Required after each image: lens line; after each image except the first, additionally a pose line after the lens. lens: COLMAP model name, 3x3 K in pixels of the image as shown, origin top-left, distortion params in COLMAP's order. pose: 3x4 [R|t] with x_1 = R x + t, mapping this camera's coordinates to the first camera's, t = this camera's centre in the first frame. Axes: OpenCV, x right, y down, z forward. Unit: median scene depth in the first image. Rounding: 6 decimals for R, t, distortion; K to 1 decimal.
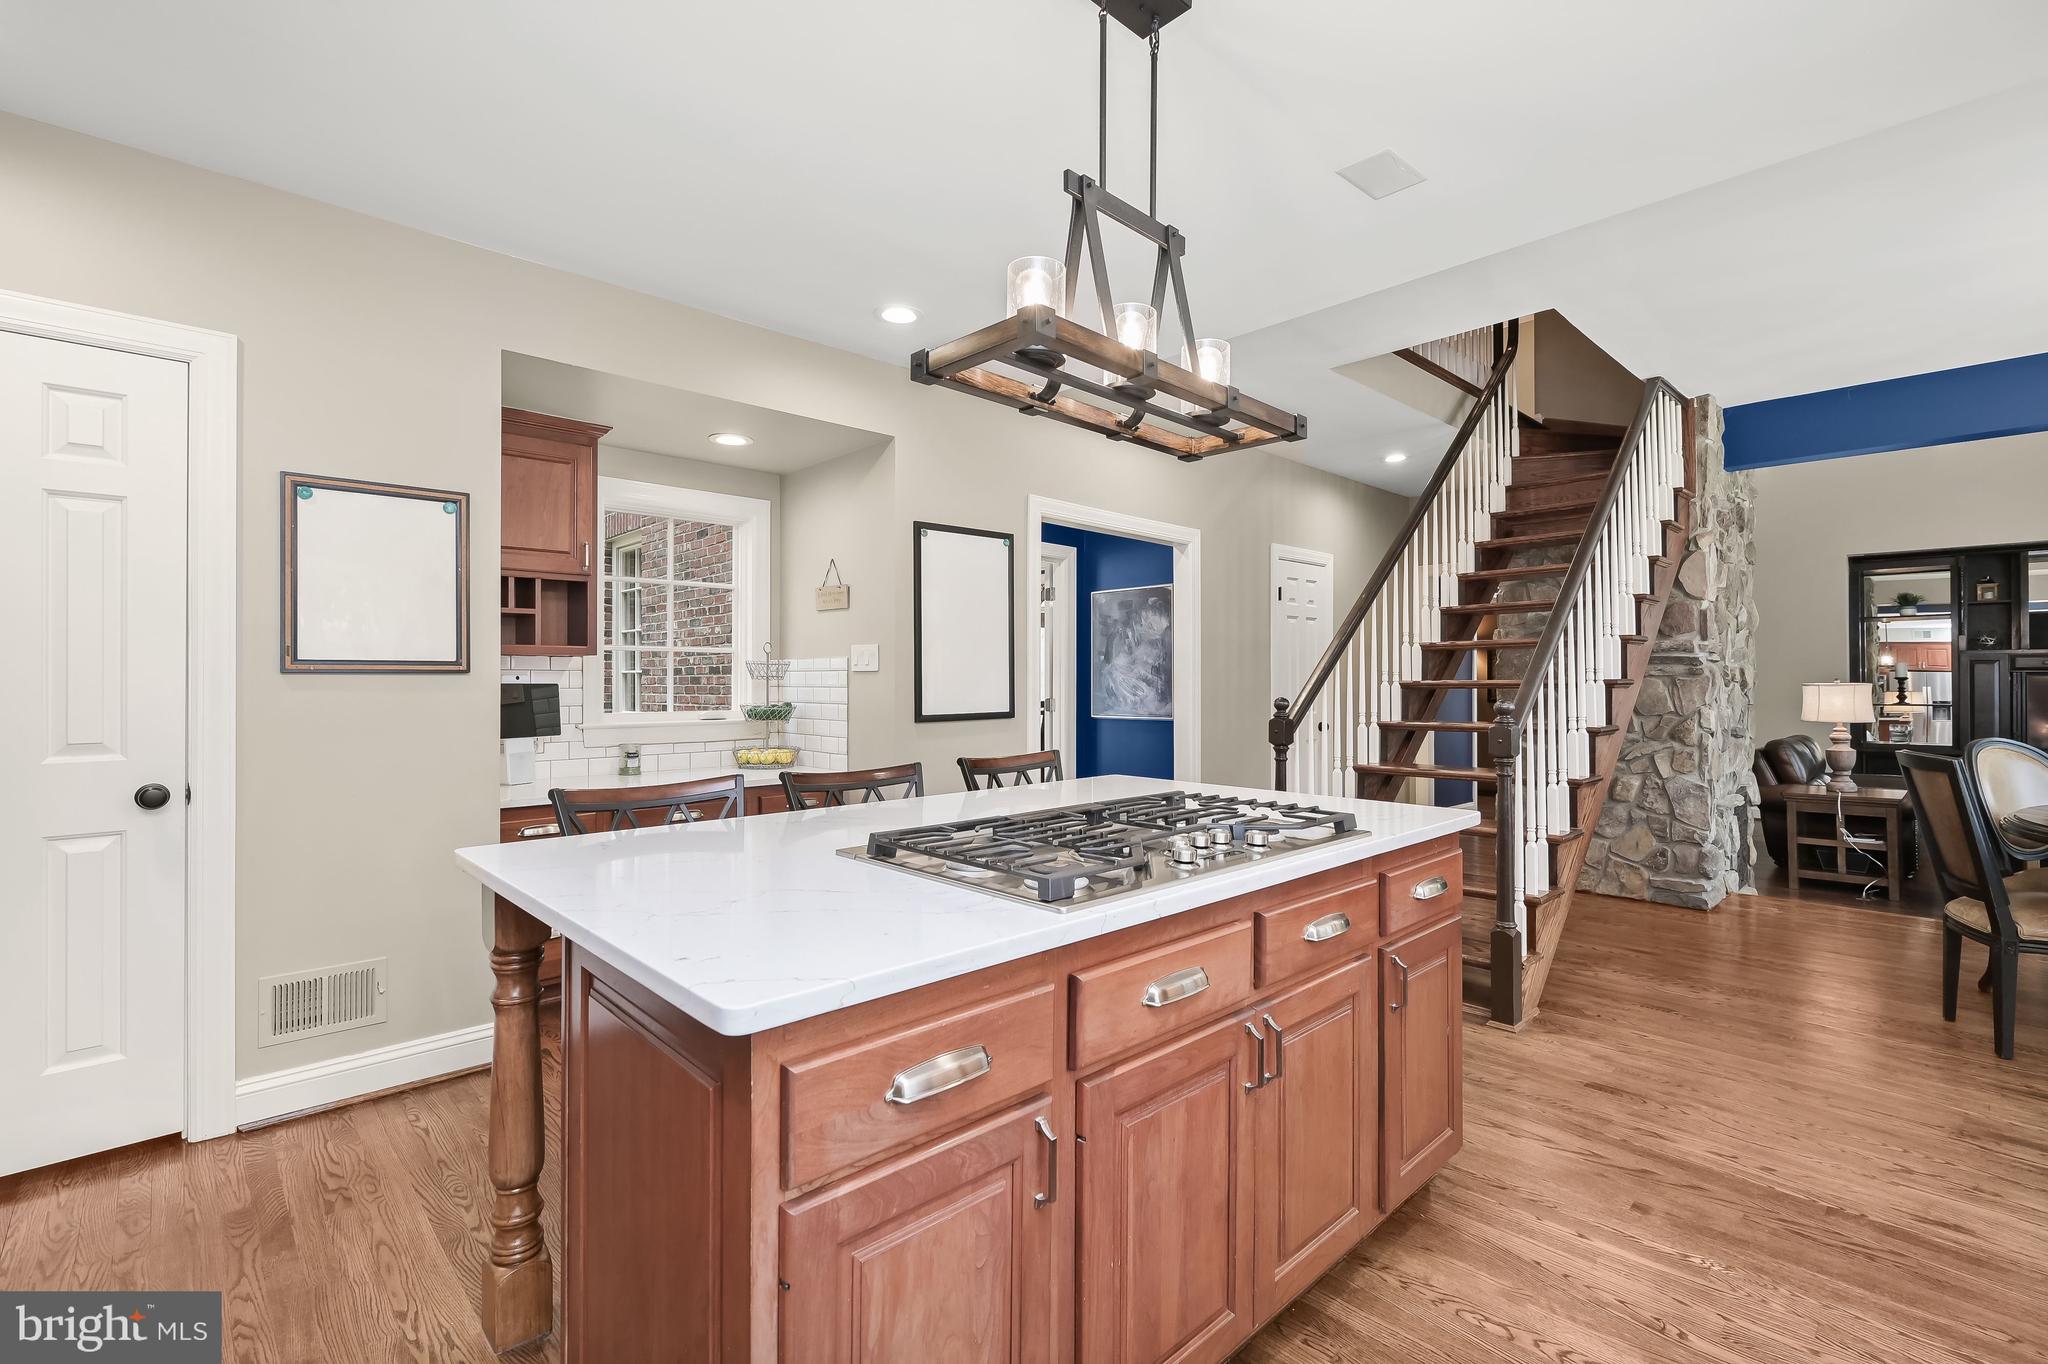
lens RADIAL K [[925.6, 0, 1039.8], [0, 925.6, 673.0], [0, 0, 1]] dist [-0.001938, -0.000009]
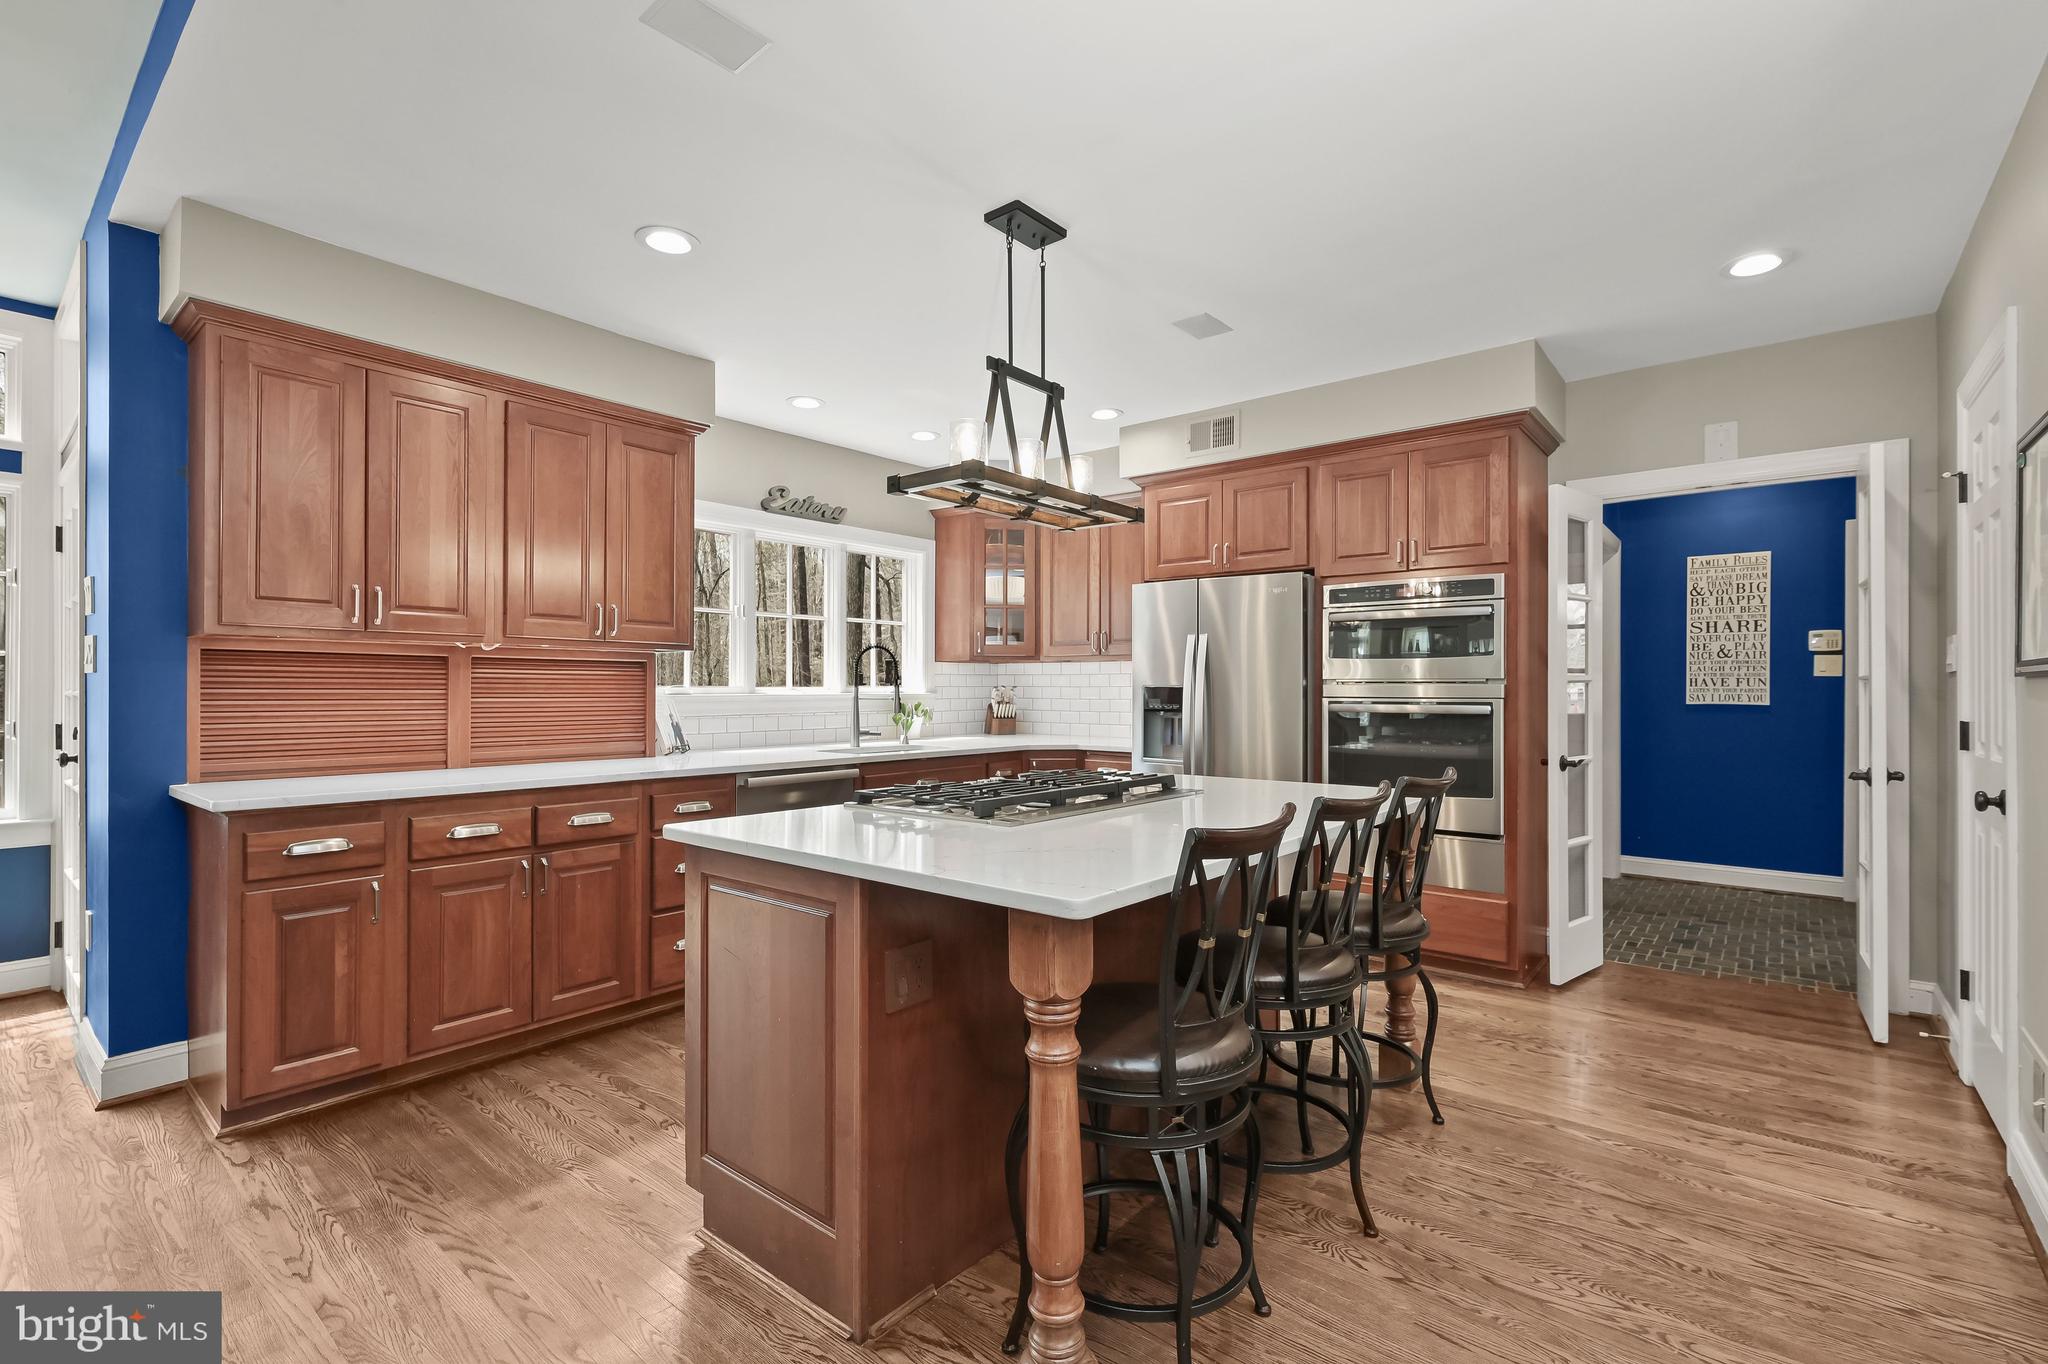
lens RADIAL K [[909.0, 0, 1030.1], [0, 909.0, 687.6], [0, 0, 1]] dist [-0.002553, -0.000036]
pose [[-0.993083, 0.001318, -0.117404, 0.107747], [0.002272, 0.999965, -0.007998, 0.007865], [0.117389, -0.008209, -0.993052, 0.987567]]
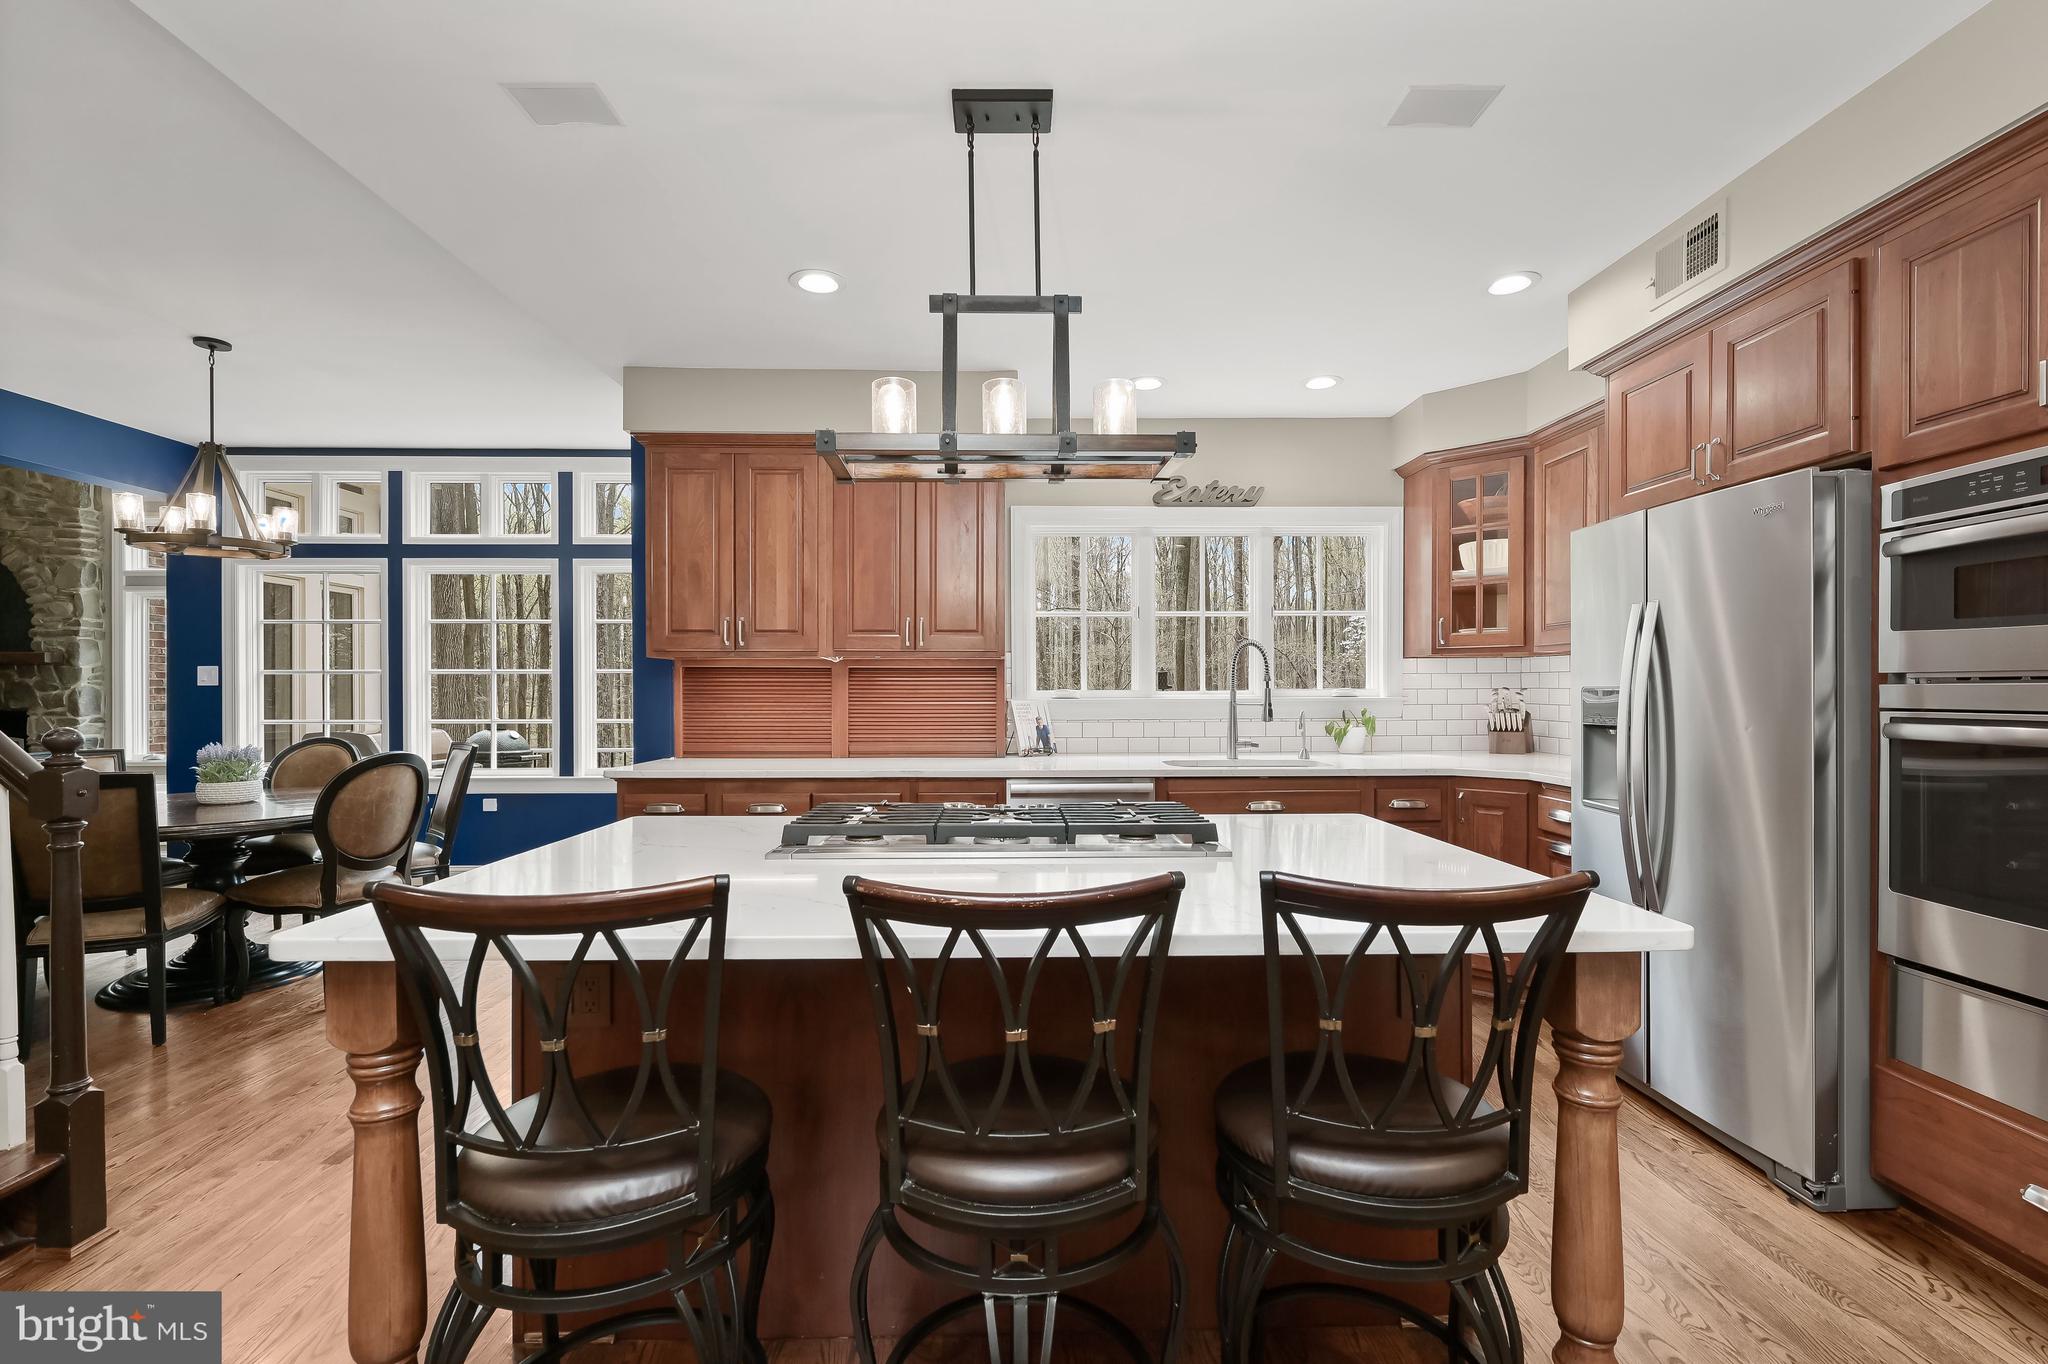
lens RADIAL K [[909.2, 0, 1031.4], [0, 909.2, 695.2], [0, 0, 1]] dist [-0.000337, -0.000567]
pose [[-0.739659, 0.000666, 0.672981, -0.285851], [-0.000958, 0.999997, -0.002043, 0.005043], [-0.672981, -0.002156, -0.739657, 0.739903]]
